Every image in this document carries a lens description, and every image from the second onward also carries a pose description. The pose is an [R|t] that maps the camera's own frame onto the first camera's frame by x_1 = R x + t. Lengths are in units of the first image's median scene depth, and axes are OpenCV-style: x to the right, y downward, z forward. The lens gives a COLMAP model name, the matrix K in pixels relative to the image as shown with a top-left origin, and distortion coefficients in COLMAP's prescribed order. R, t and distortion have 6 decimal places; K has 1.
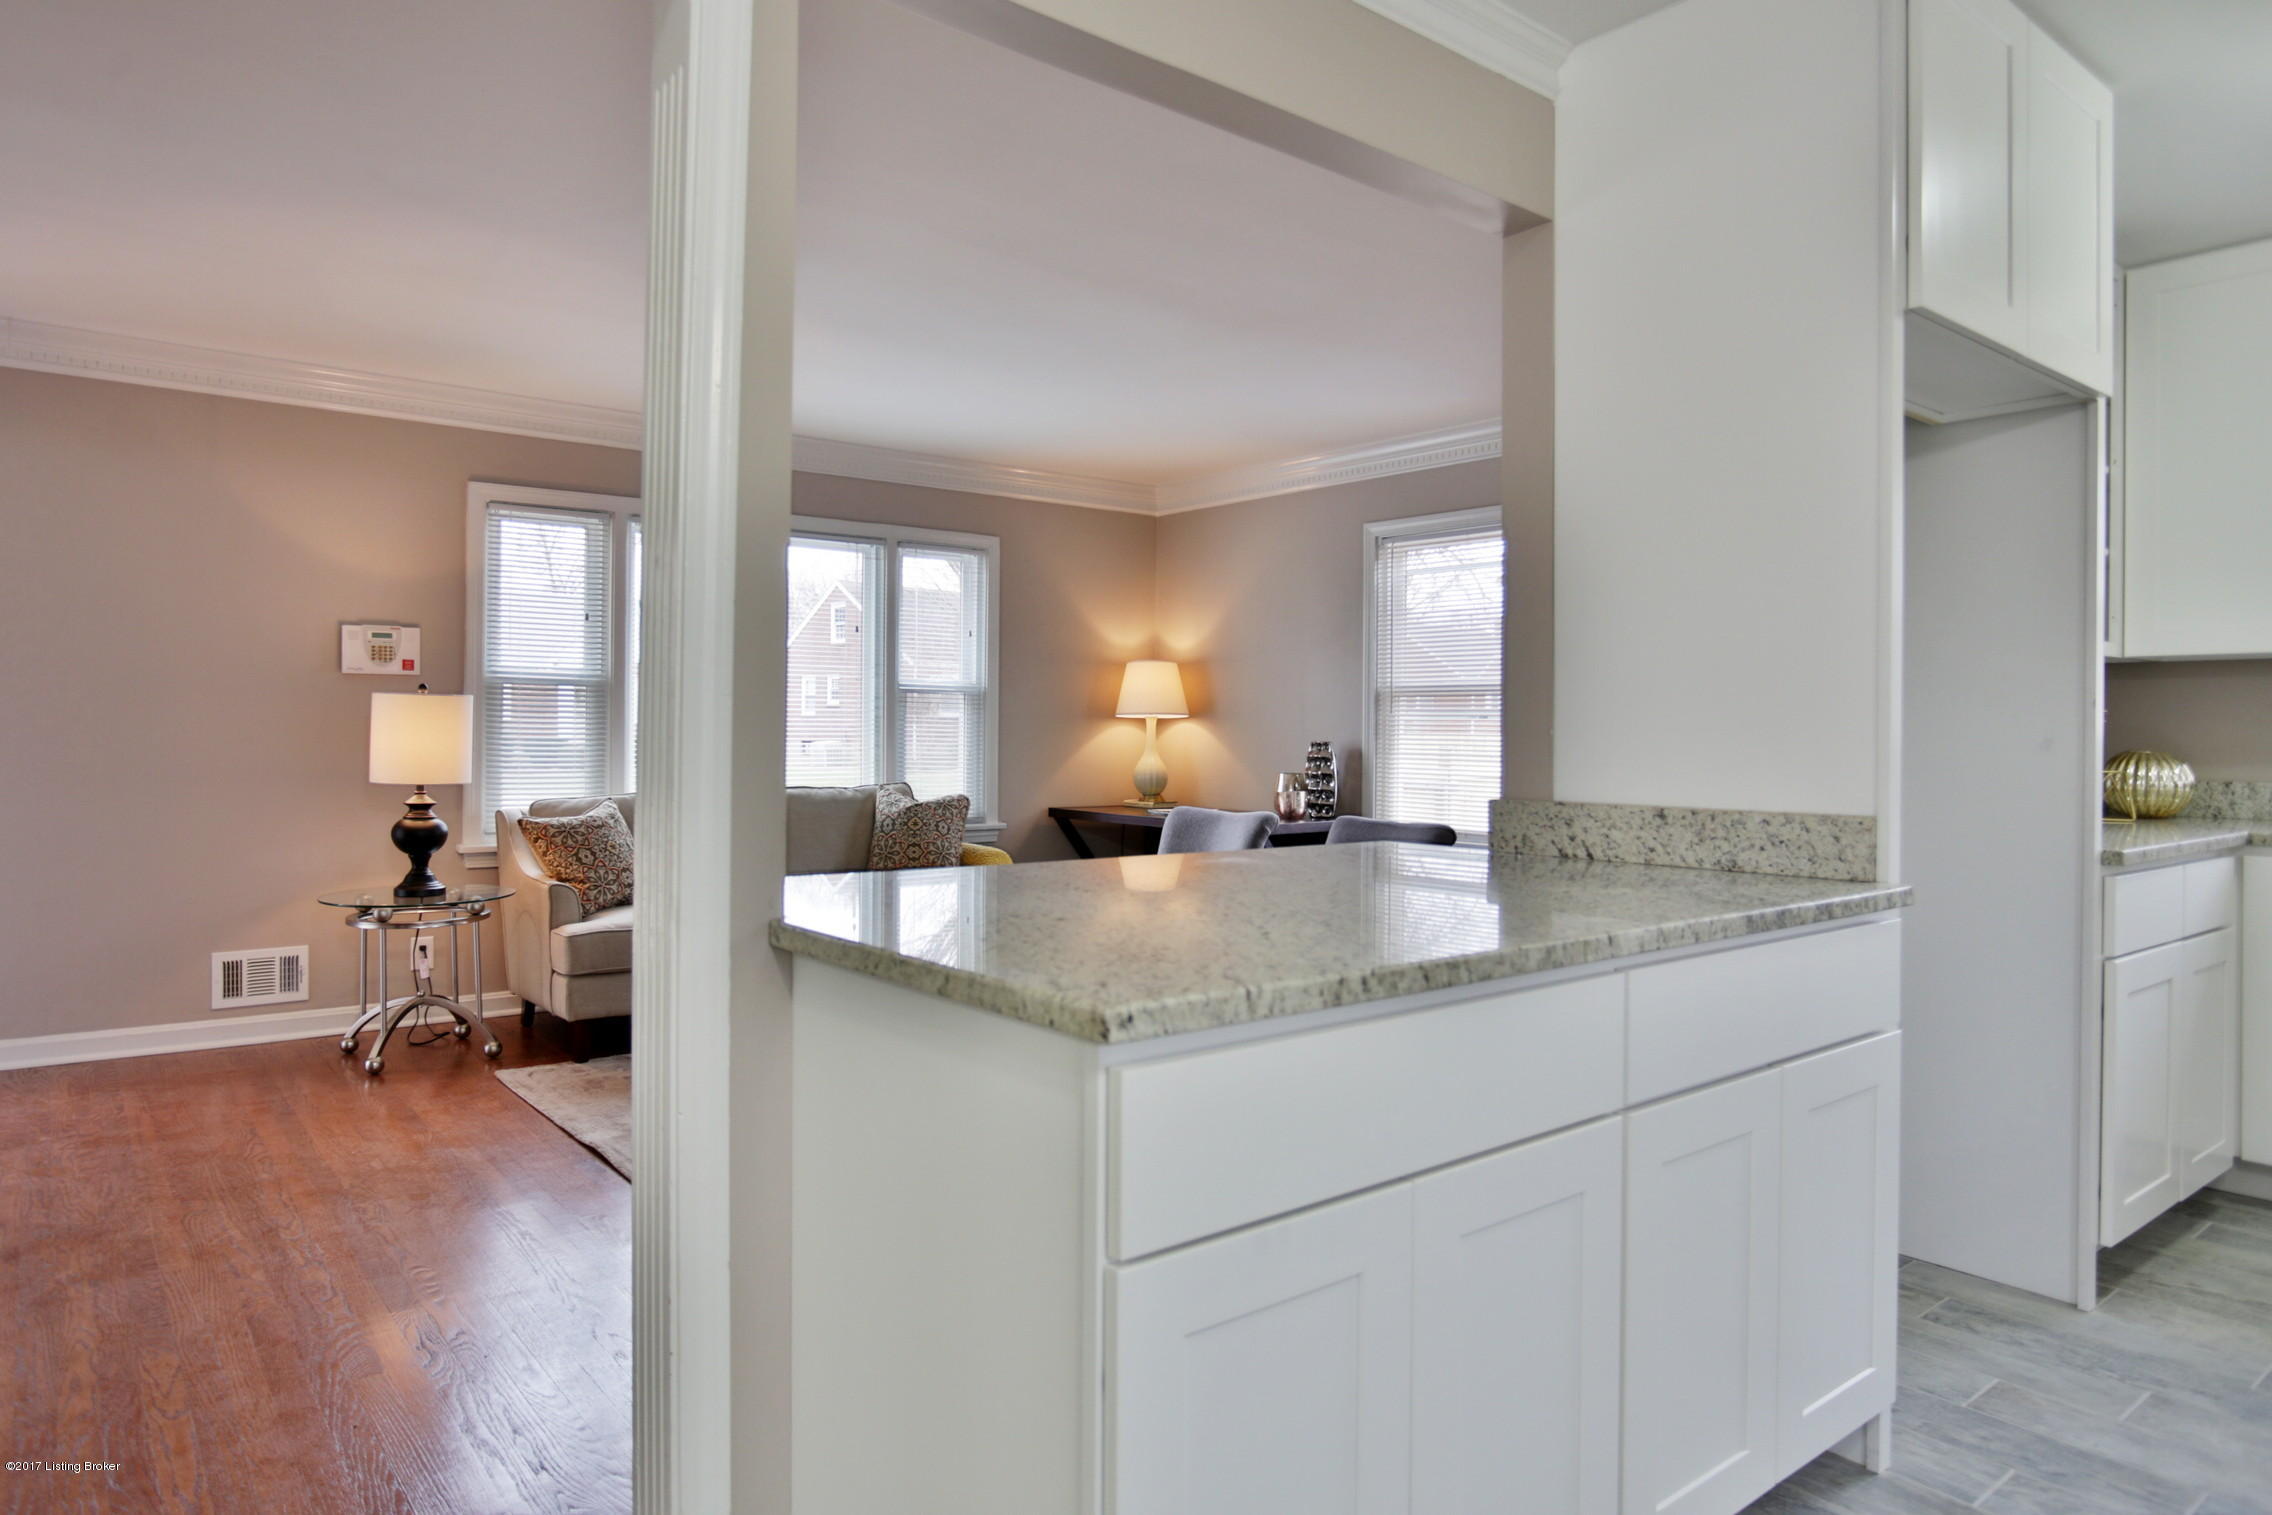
lens RADIAL K [[1417.7, 0, 1128.1], [0, 1417.7, 738.7], [0, 0, 1]] dist [-0.021452, 0.012490]
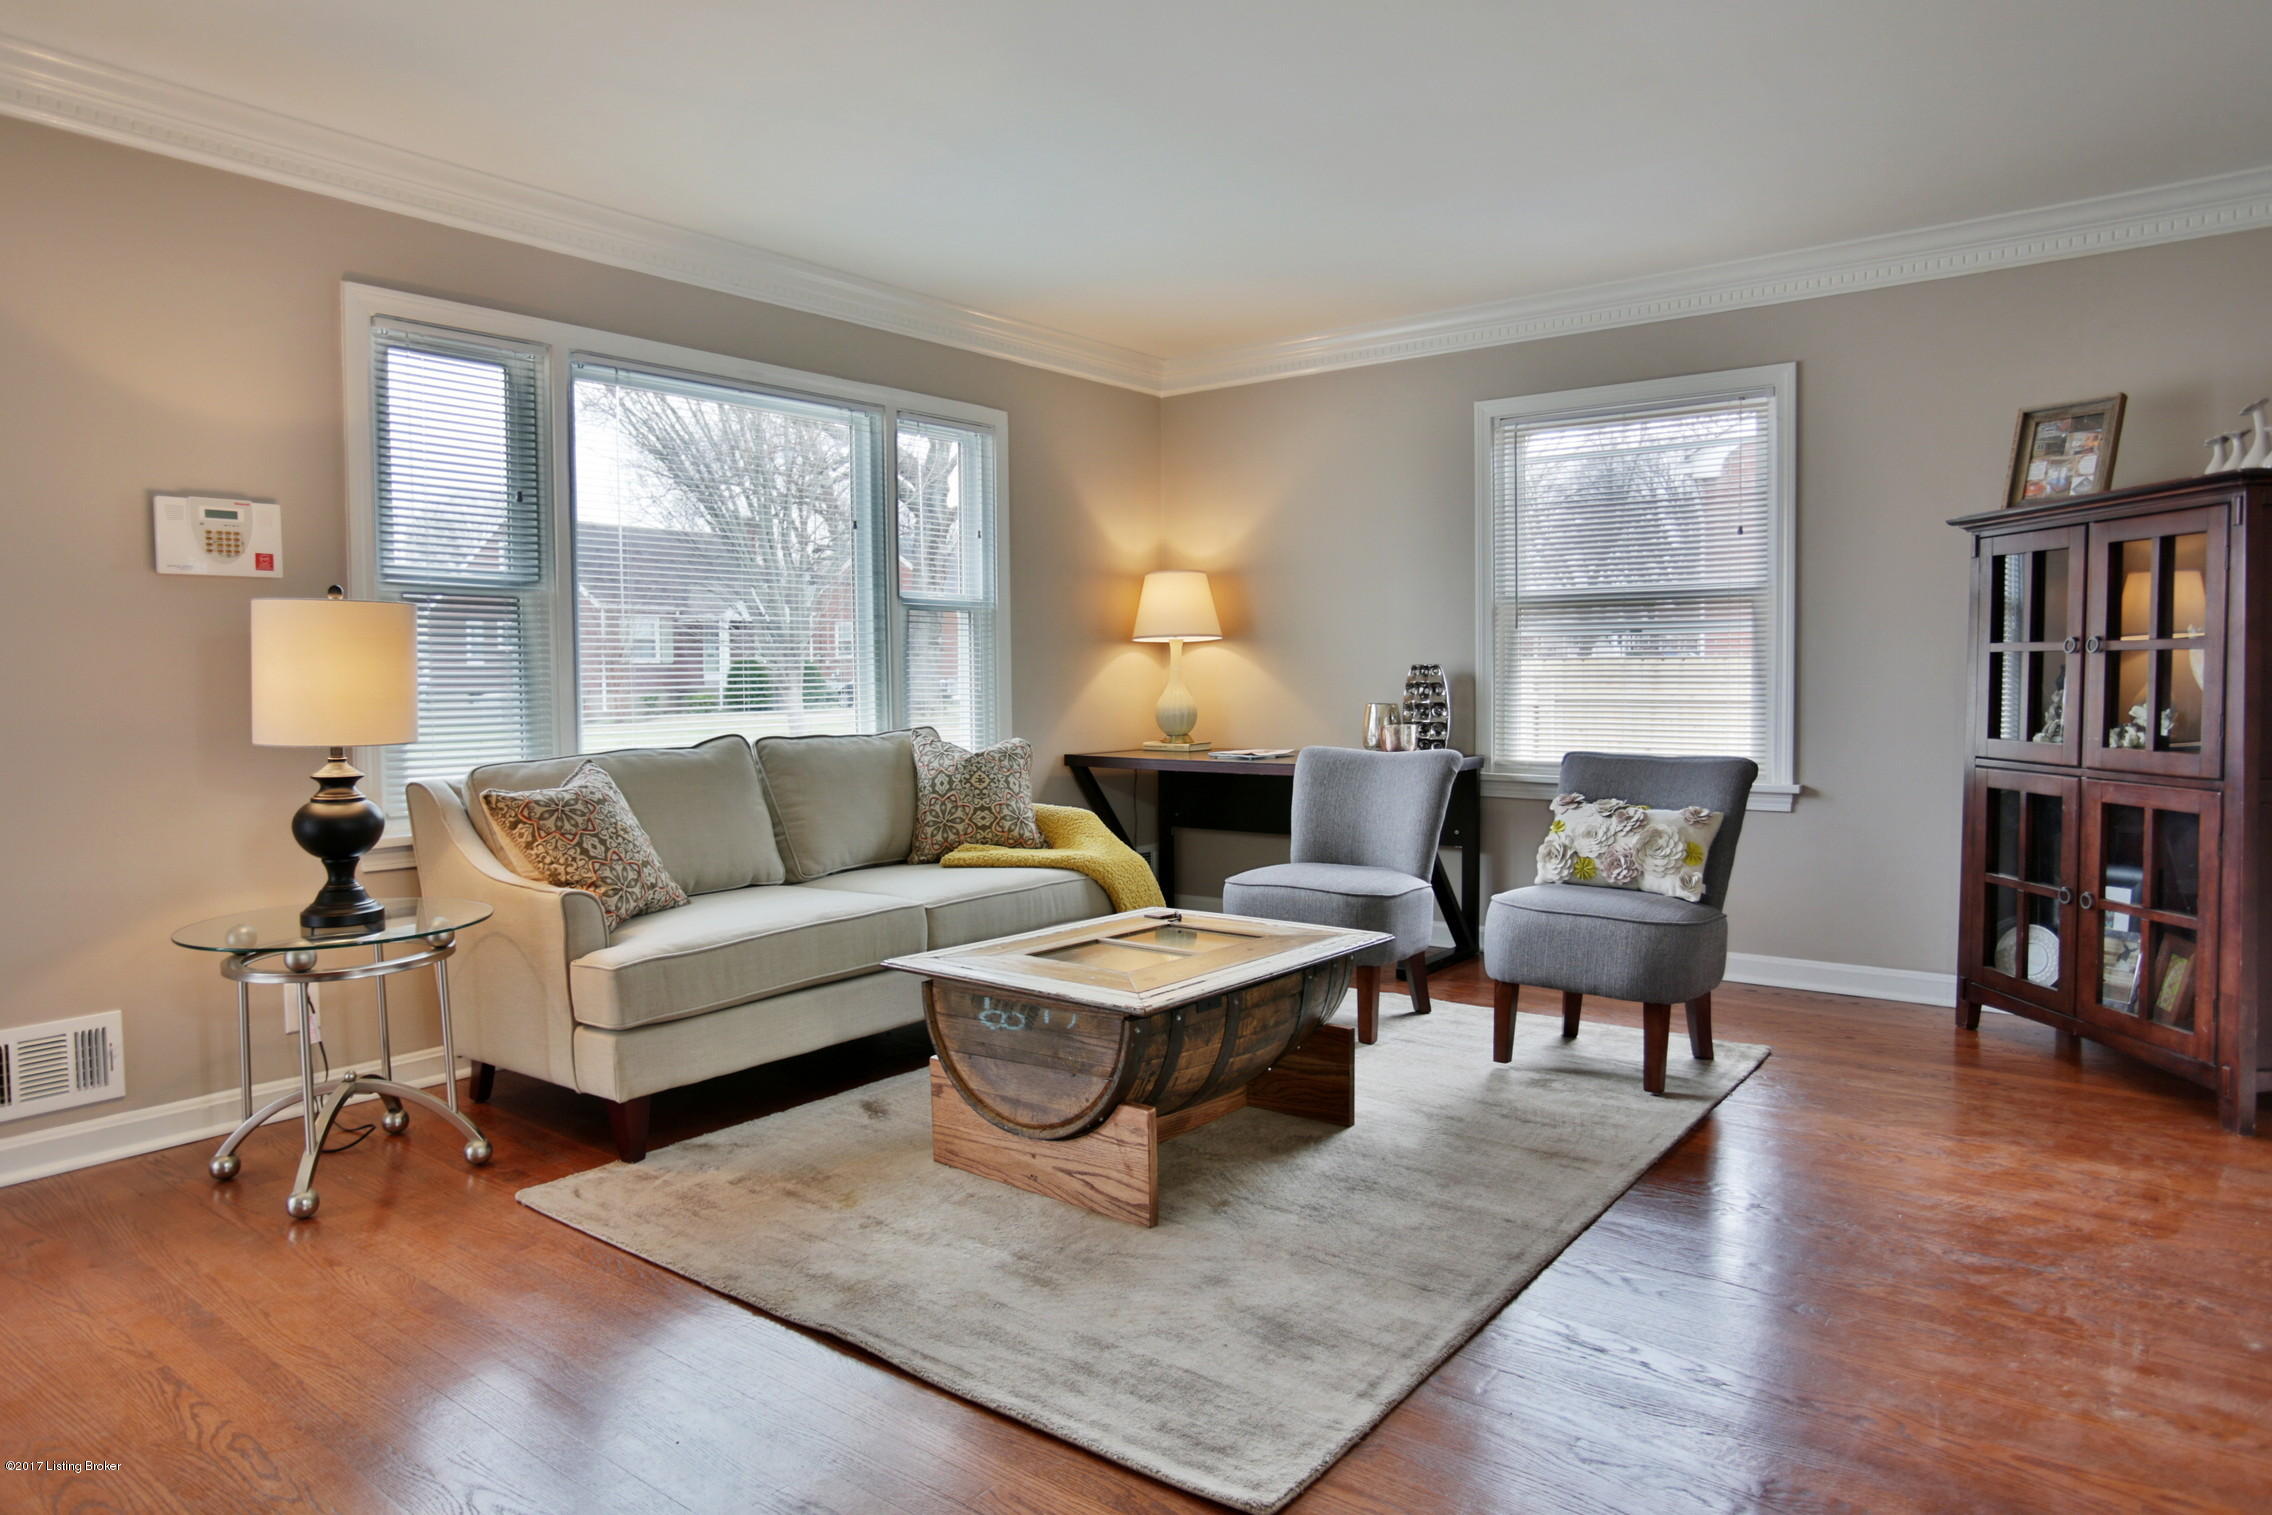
lens RADIAL K [[1417.7, 0, 1111.8], [0, 1417.7, 727.0], [0, 0, 1]] dist [-0.021452, 0.012490]
pose [[0.969652, -0.026466, 0.243054, -0.300307], [0.018414, 0.999206, 0.035342, 0.007400], [-0.243796, -0.029794, 0.969369, 0.288728]]
